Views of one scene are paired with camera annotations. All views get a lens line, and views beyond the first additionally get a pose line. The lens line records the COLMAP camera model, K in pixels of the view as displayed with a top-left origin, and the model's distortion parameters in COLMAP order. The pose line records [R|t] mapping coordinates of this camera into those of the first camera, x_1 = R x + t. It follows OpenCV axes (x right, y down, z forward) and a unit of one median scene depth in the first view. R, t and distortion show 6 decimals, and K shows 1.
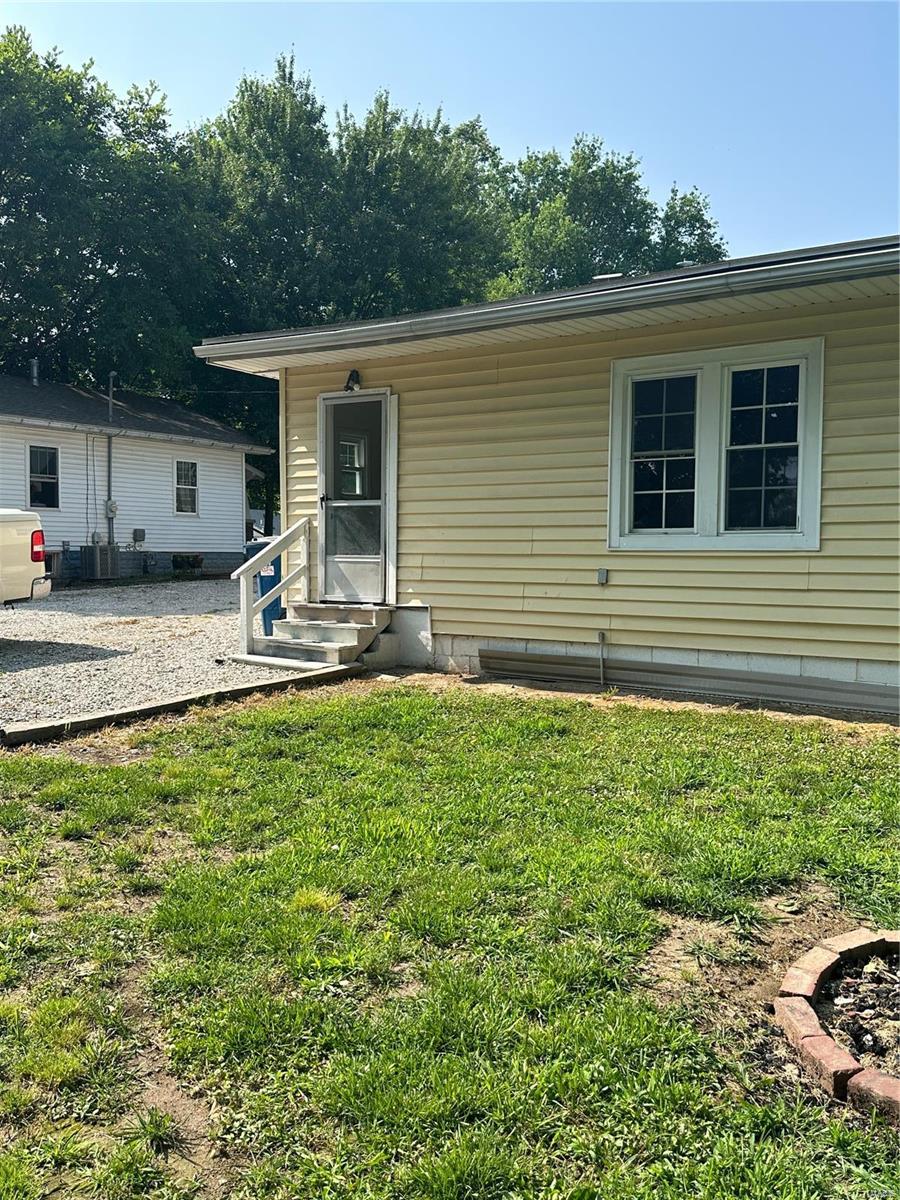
lens RADIAL K [[1074.0, 0, 450.0], [0, 1074.0, 600.0], [0, 0, 1]] dist [0.192561, -0.435879]
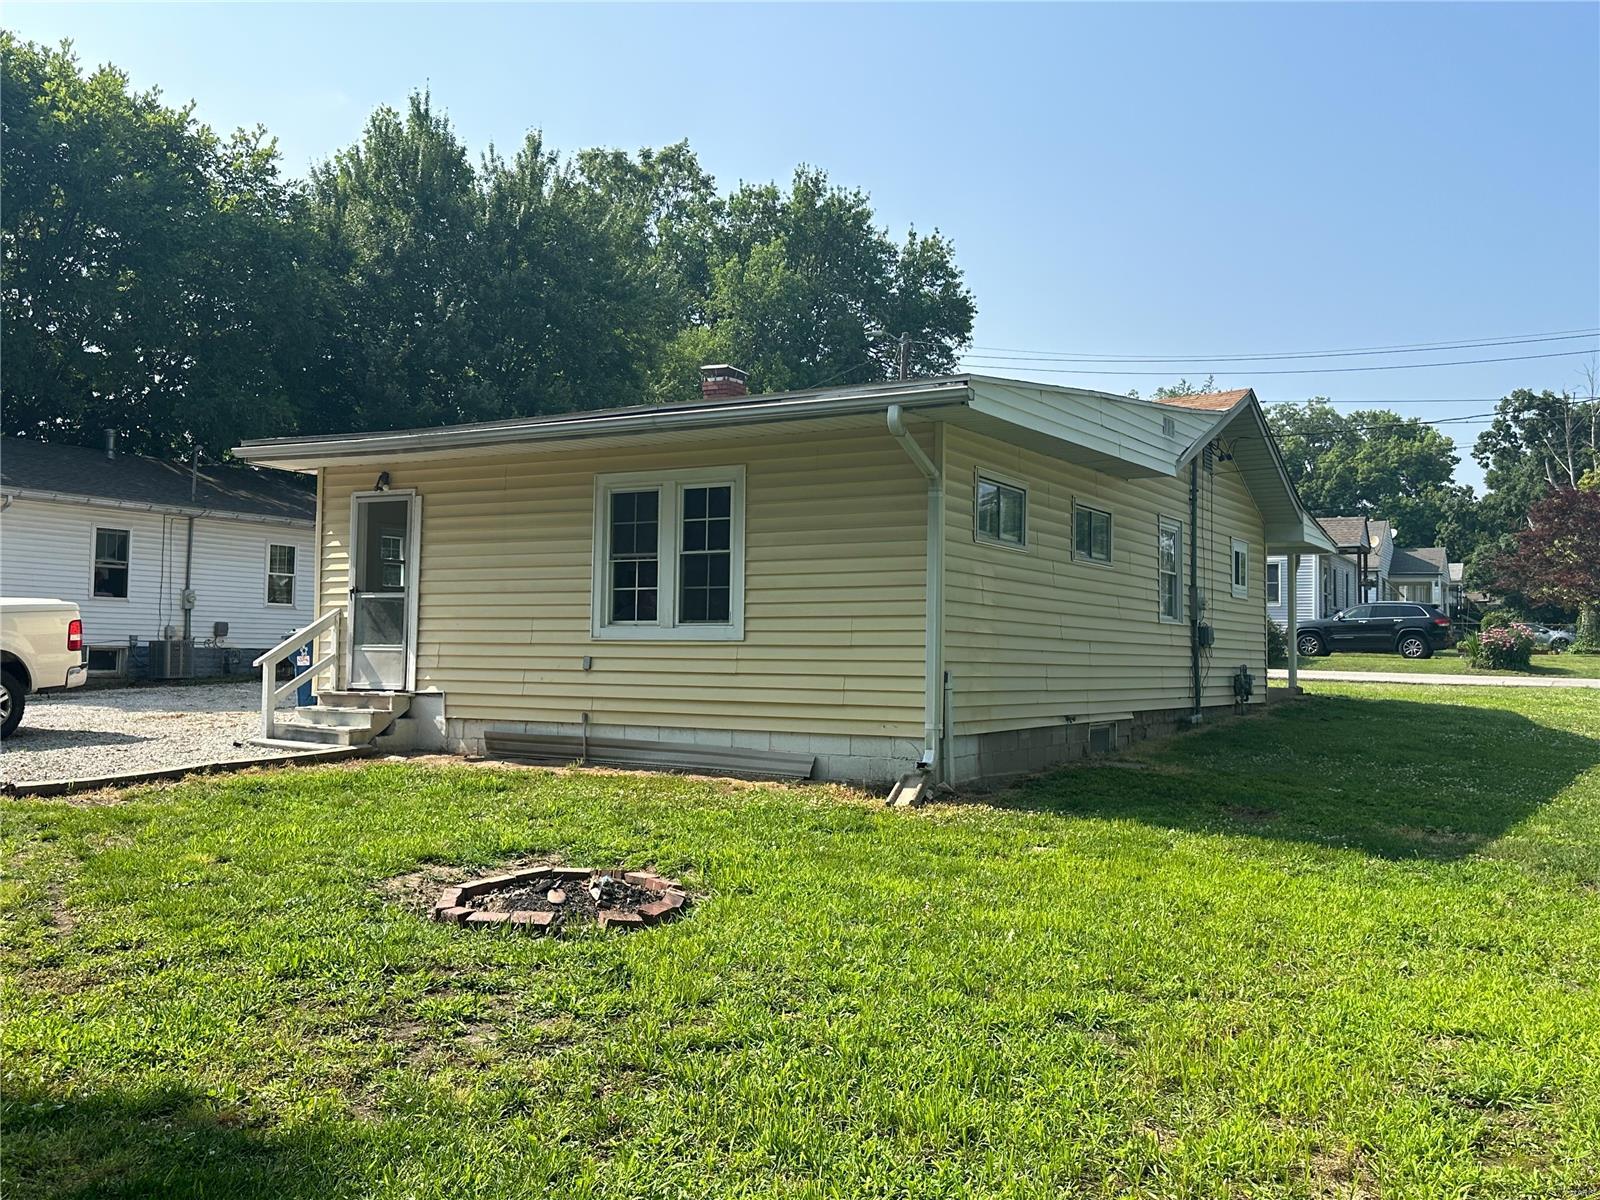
lens RADIAL K [[1432.0, 0, 790.4], [0, 1432.0, 594.4], [0, 0, 1]] dist [0.192561, -0.435879]
pose [[0.998256, 0.010003, 0.058179, 0.225733], [-0.004764, 0.995976, -0.089497, 0.033838], [-0.058841, 0.089064, 0.994286, -0.429146]]
